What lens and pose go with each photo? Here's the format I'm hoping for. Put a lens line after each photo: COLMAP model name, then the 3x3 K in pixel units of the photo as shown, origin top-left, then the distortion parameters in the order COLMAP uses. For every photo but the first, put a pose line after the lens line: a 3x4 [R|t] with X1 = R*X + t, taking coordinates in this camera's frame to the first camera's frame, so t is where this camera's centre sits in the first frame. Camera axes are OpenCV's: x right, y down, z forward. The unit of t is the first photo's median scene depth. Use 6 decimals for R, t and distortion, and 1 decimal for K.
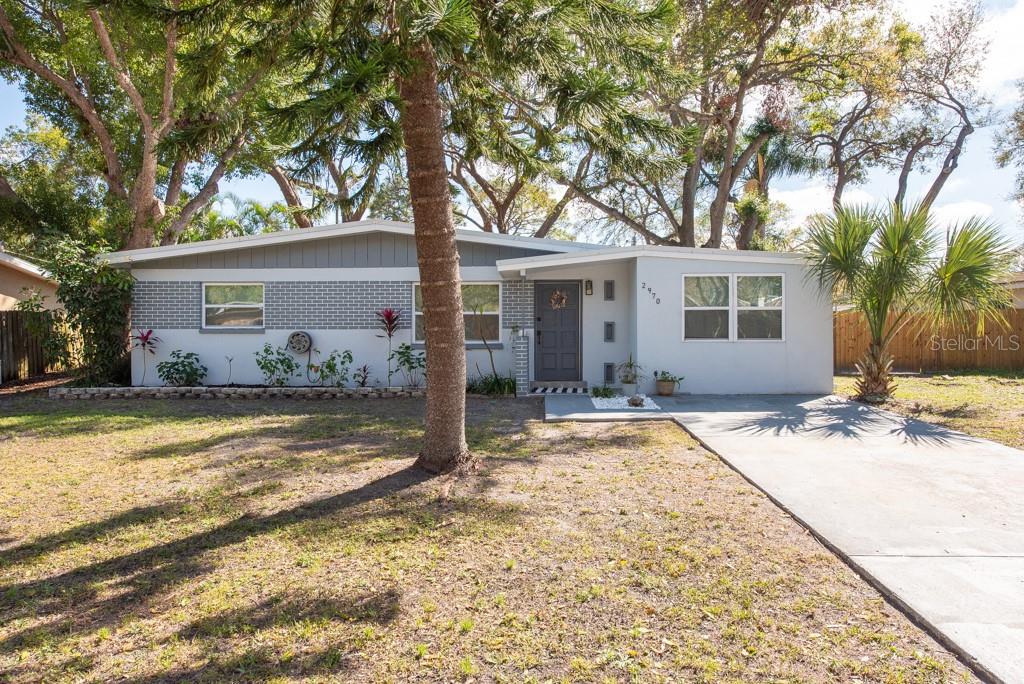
lens RADIAL K [[694.7, 0, 515.7], [0, 694.7, 337.2], [0, 0, 1]] dist [0.002859, -0.000307]
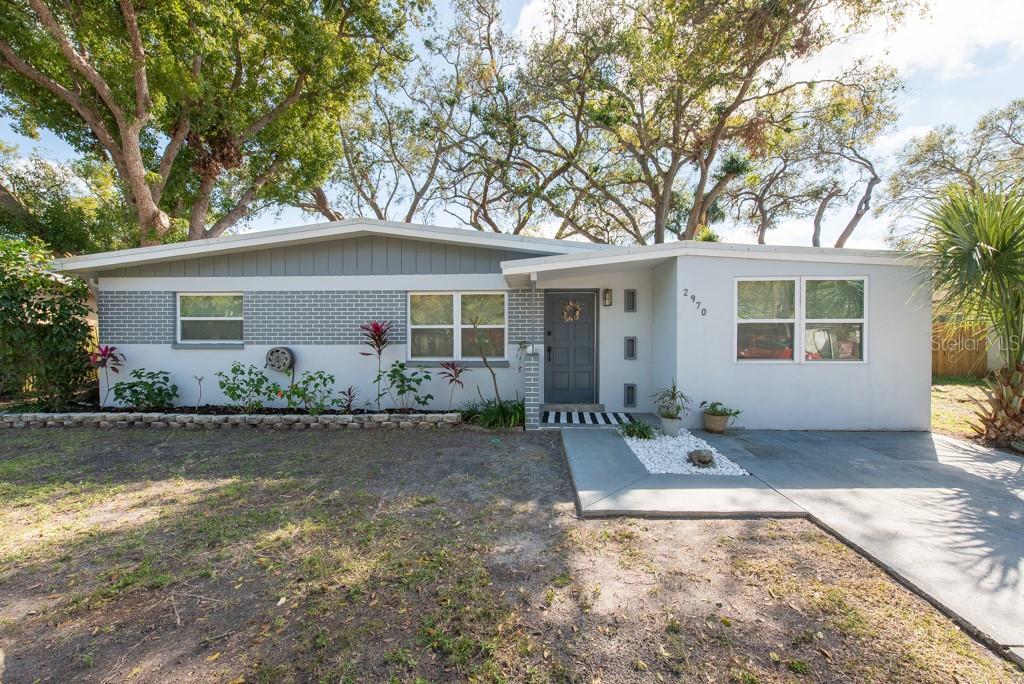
lens RADIAL K [[403.5, 0, 513.7], [0, 403.5, 343.8], [0, 0, 1]] dist [0.012714, -0.000347]
pose [[0.999981, 0.000606, -0.006143, -0.009942], [-0.000529, 0.999922, 0.012439, -0.021082], [0.006150, -0.012435, 0.999904, 0.531446]]
